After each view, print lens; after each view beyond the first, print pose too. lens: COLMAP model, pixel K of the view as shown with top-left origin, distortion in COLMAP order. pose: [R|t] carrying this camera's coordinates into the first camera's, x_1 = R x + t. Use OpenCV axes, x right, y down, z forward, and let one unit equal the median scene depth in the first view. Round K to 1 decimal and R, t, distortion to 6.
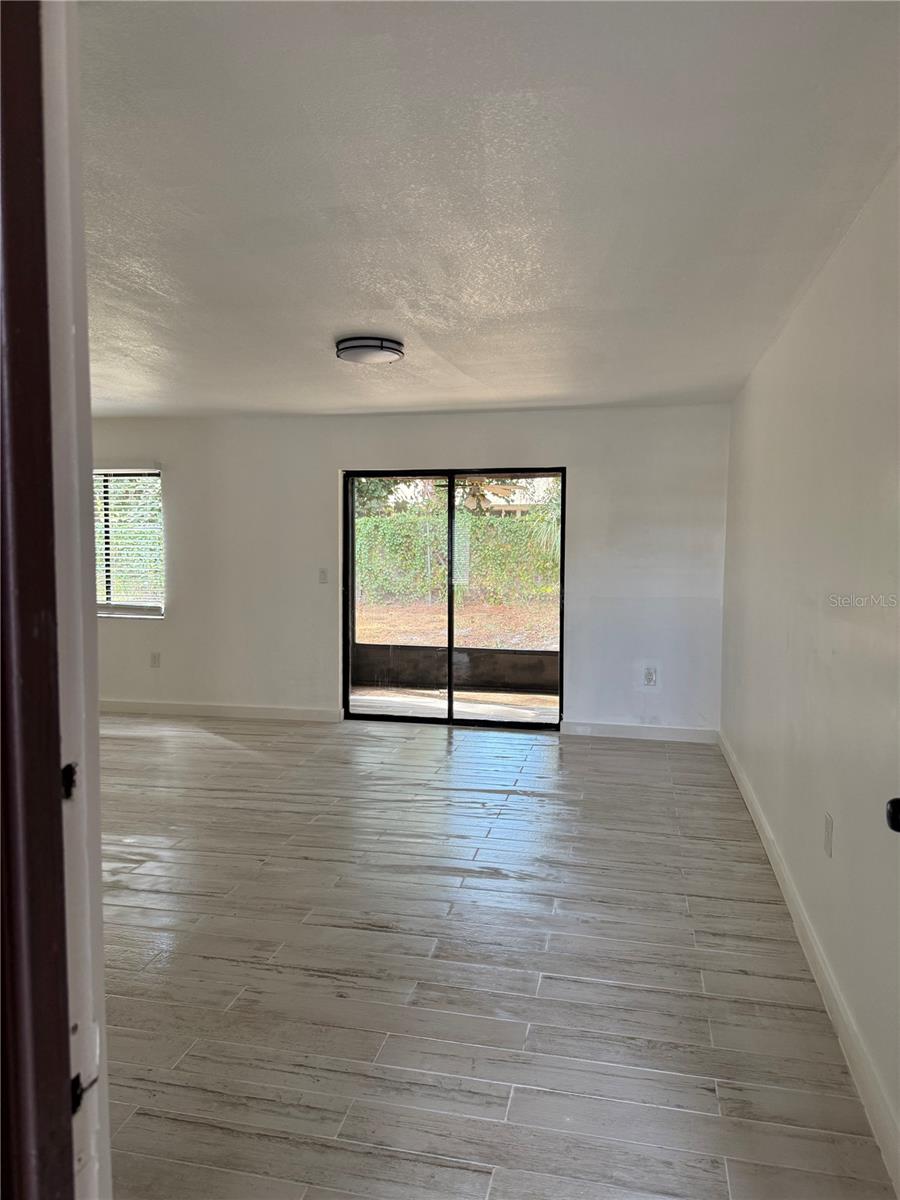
lens RADIAL K [[822.0, 0, 437.4], [0, 822.0, 618.5], [0, 0, 1]] dist [0.009441, -0.065667]
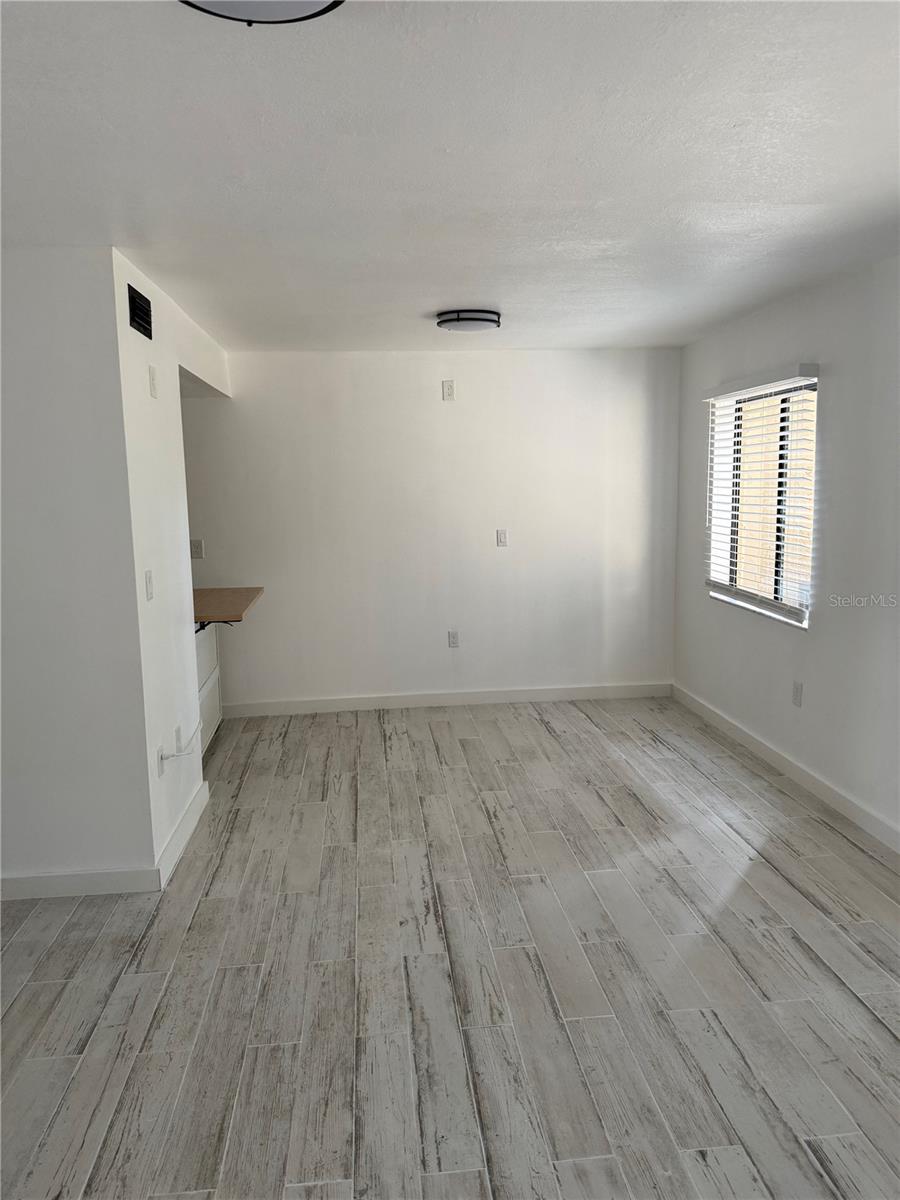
lens RADIAL K [[842.7, 0, 450.0], [0, 842.7, 600.0], [0, 0, 1]] dist [0.007480, -0.028713]
pose [[0.322386, 0.130049, -0.937632, 0.187636], [-0.067167, 0.991164, 0.114379, -0.087043], [0.944222, 0.026103, 0.328272, 0.702176]]
